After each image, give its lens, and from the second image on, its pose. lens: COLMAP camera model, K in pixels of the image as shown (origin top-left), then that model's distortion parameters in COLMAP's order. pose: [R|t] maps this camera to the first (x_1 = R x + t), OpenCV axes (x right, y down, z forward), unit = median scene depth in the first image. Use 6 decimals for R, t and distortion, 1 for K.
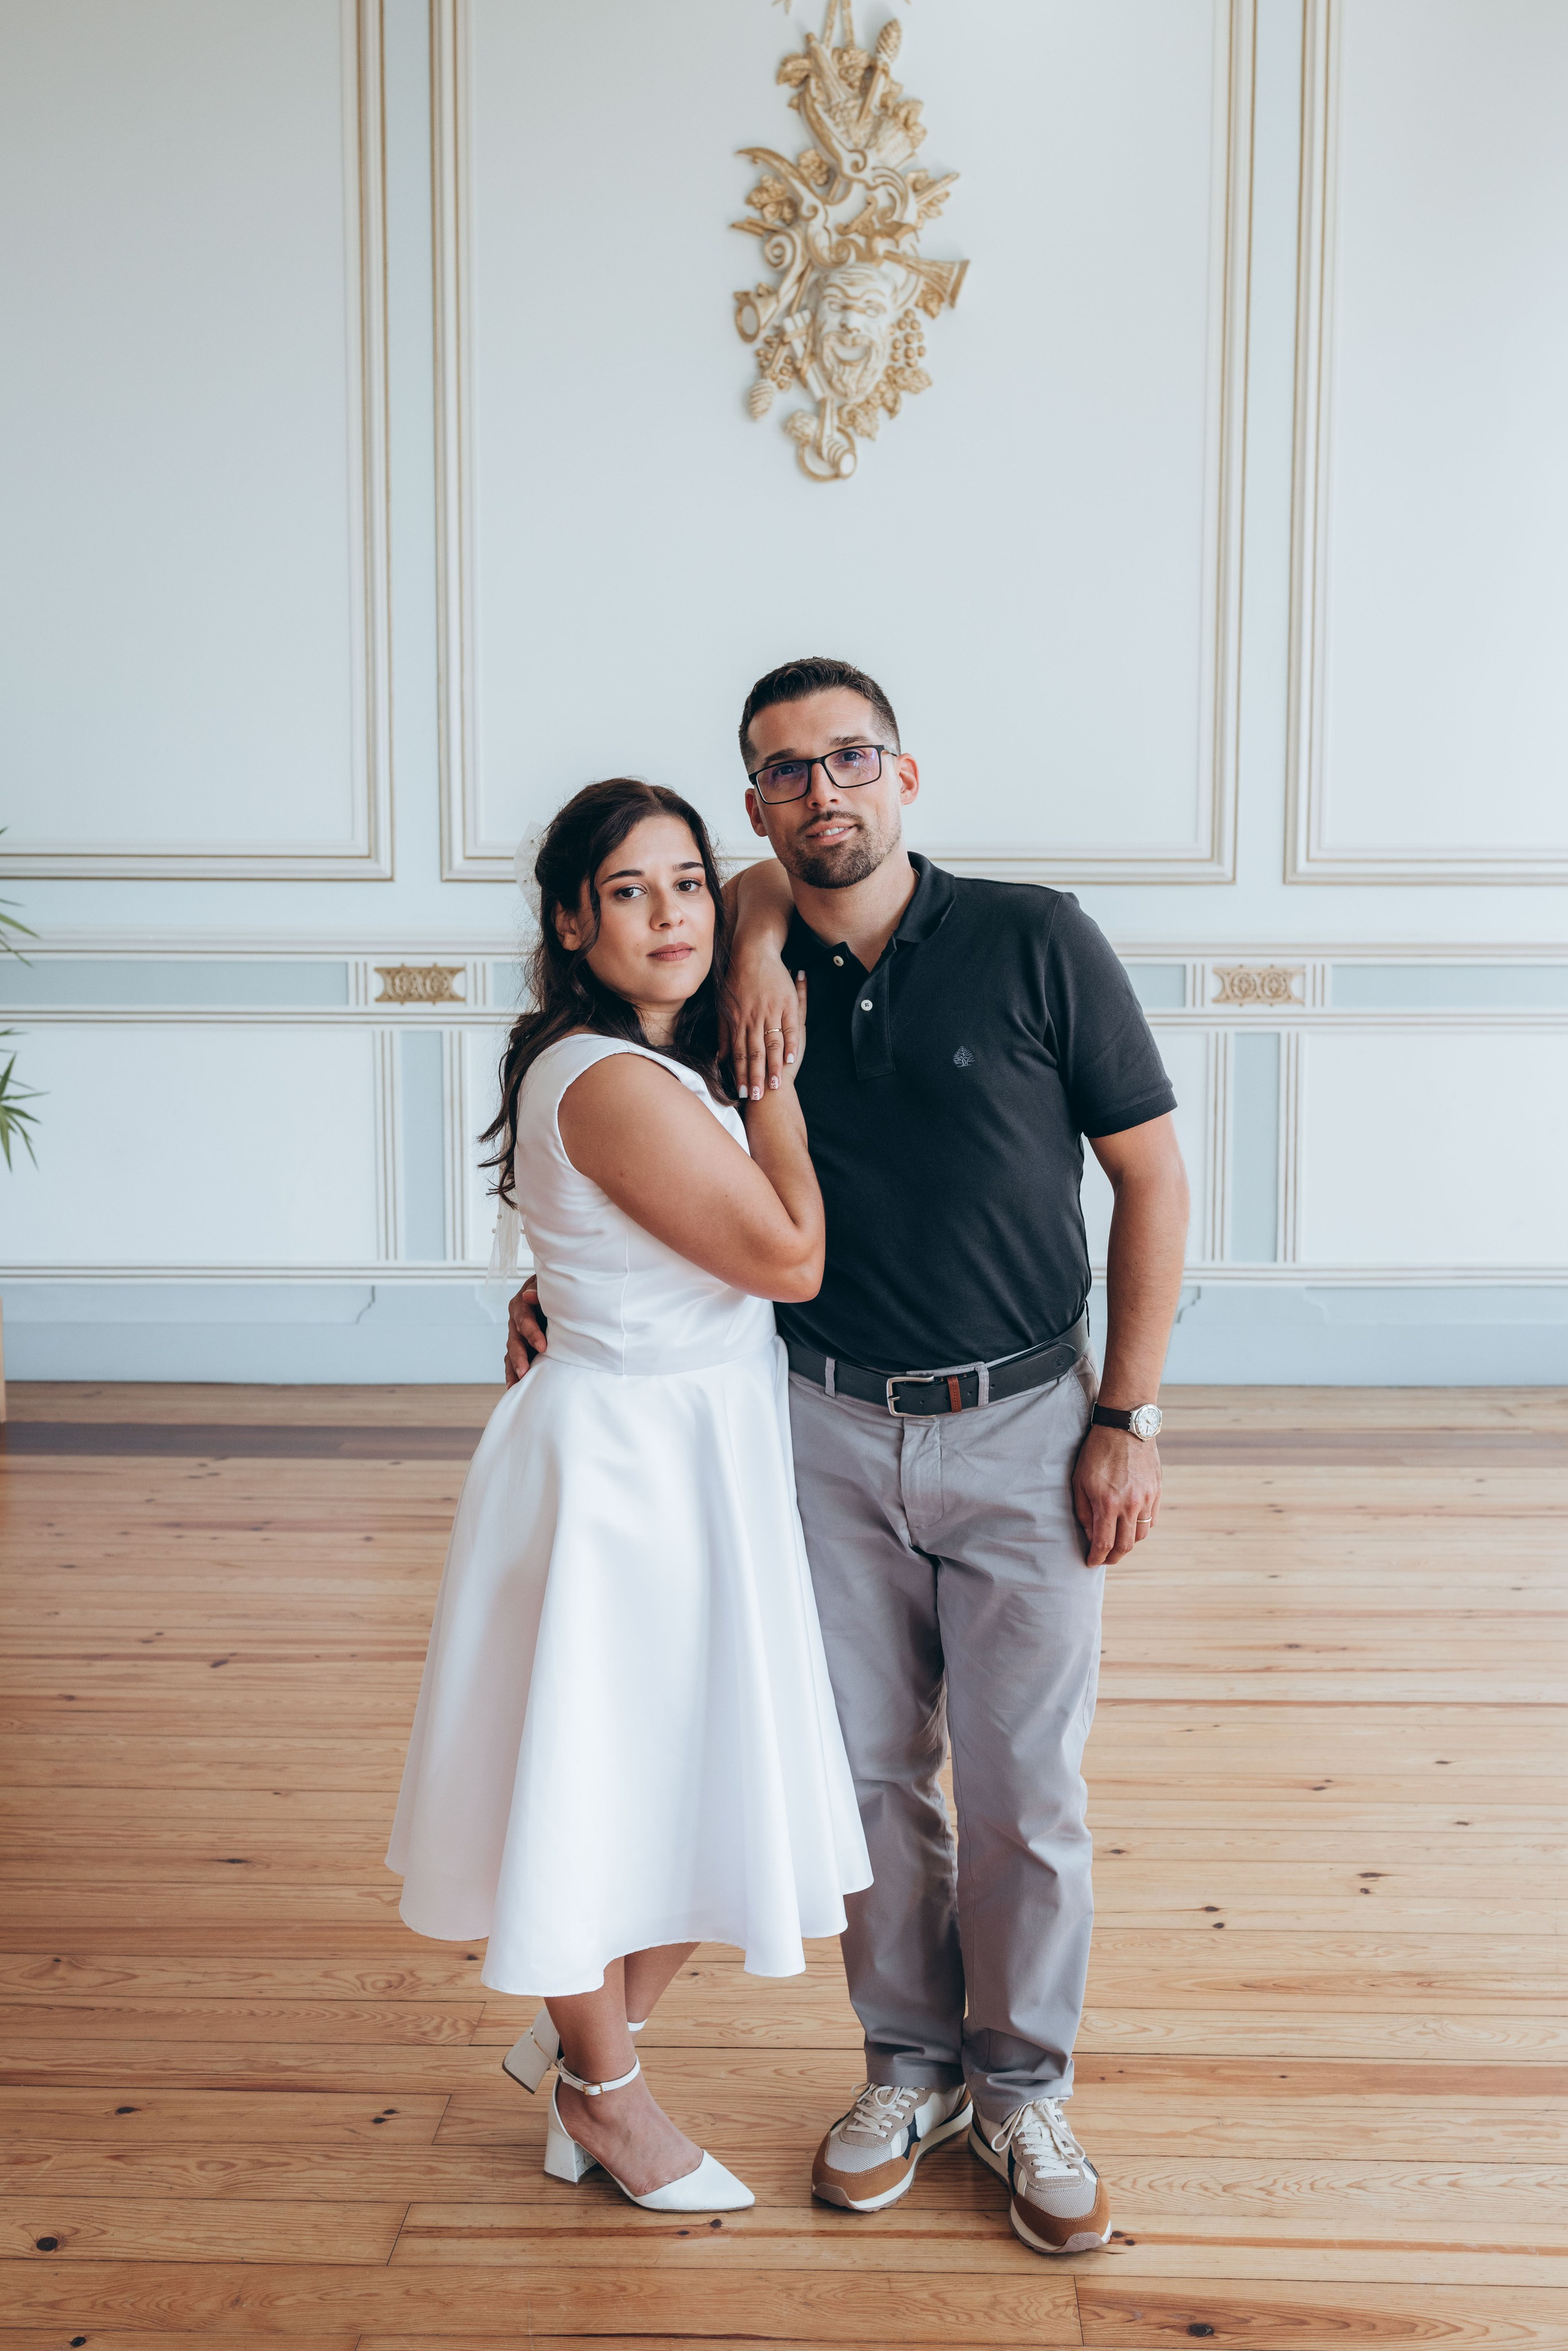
lens RADIAL K [[2585.3, 0, 765.8], [0, 2585.3, 1299.5], [0, 0, 1]] dist [0.016775, -0.027666]
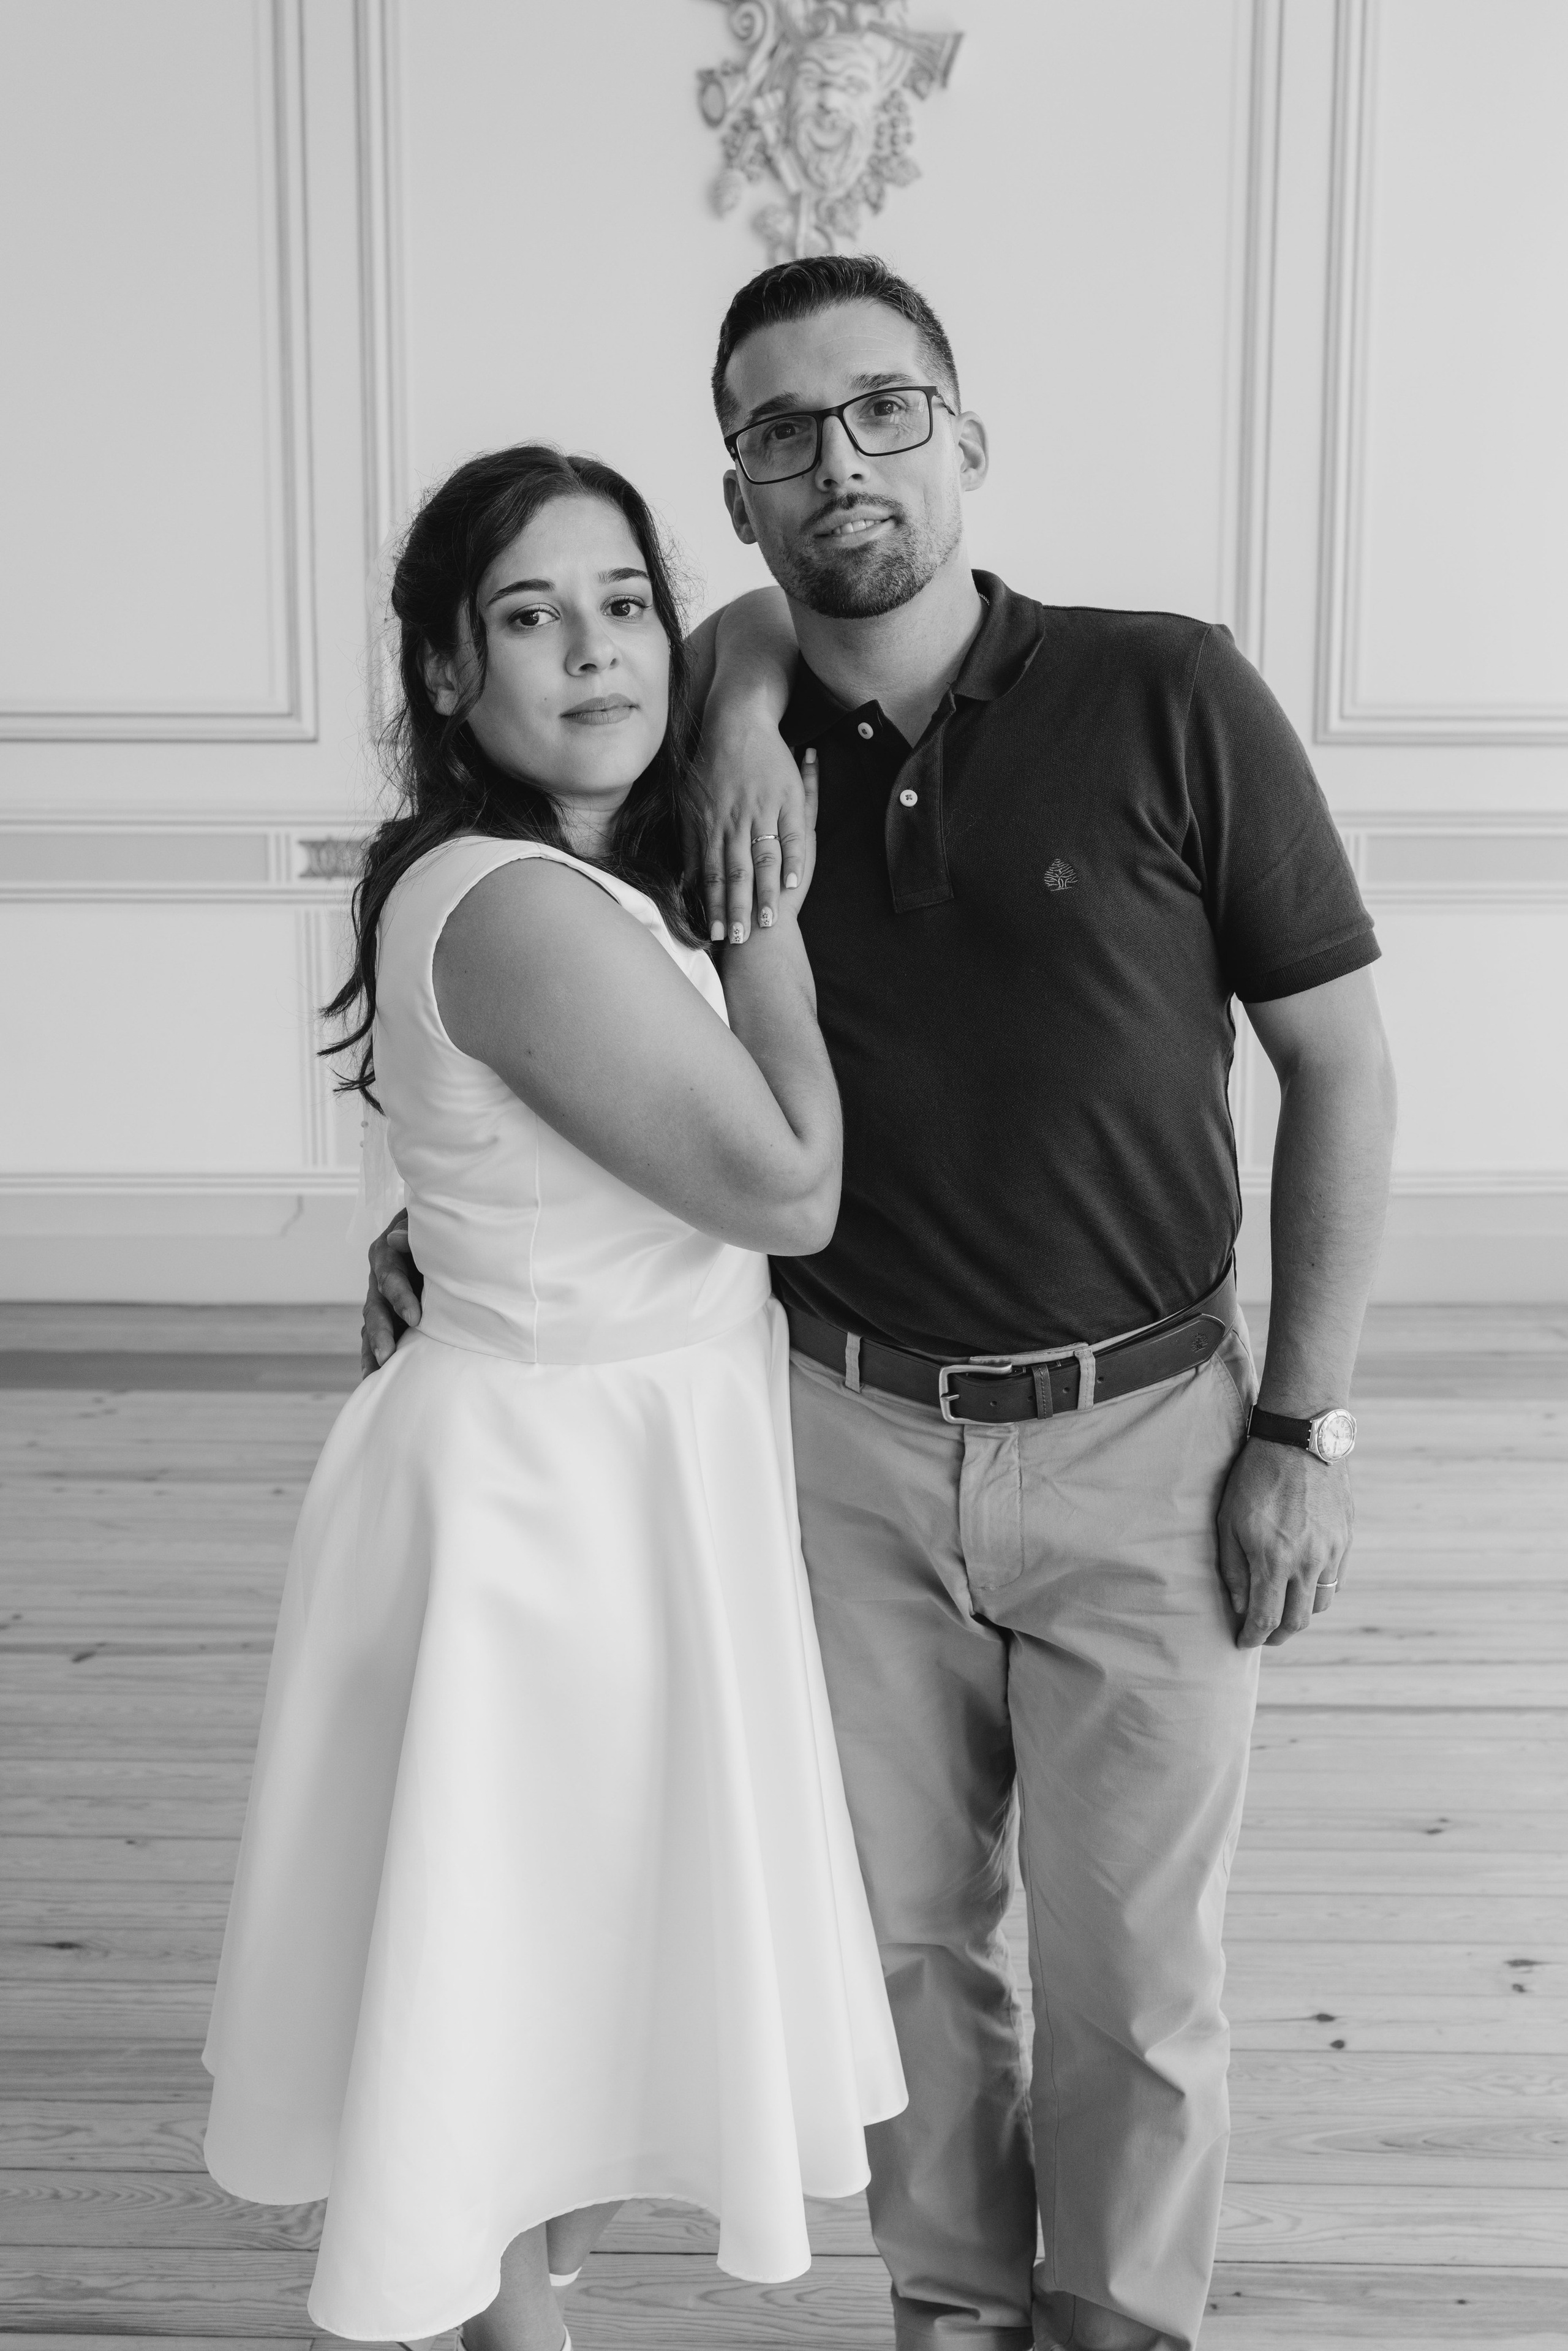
lens RADIAL K [[2437.4, 0, 726.7], [0, 2437.4, 1259.2], [0, 0, 1]] dist [0.013152, -0.025465]
pose [[0.999998, -0.001981, -0.000403, -0.005641], [0.001991, 0.999644, 0.026609, -0.011097], [0.000350, -0.026610, 0.999646, 0.321620]]
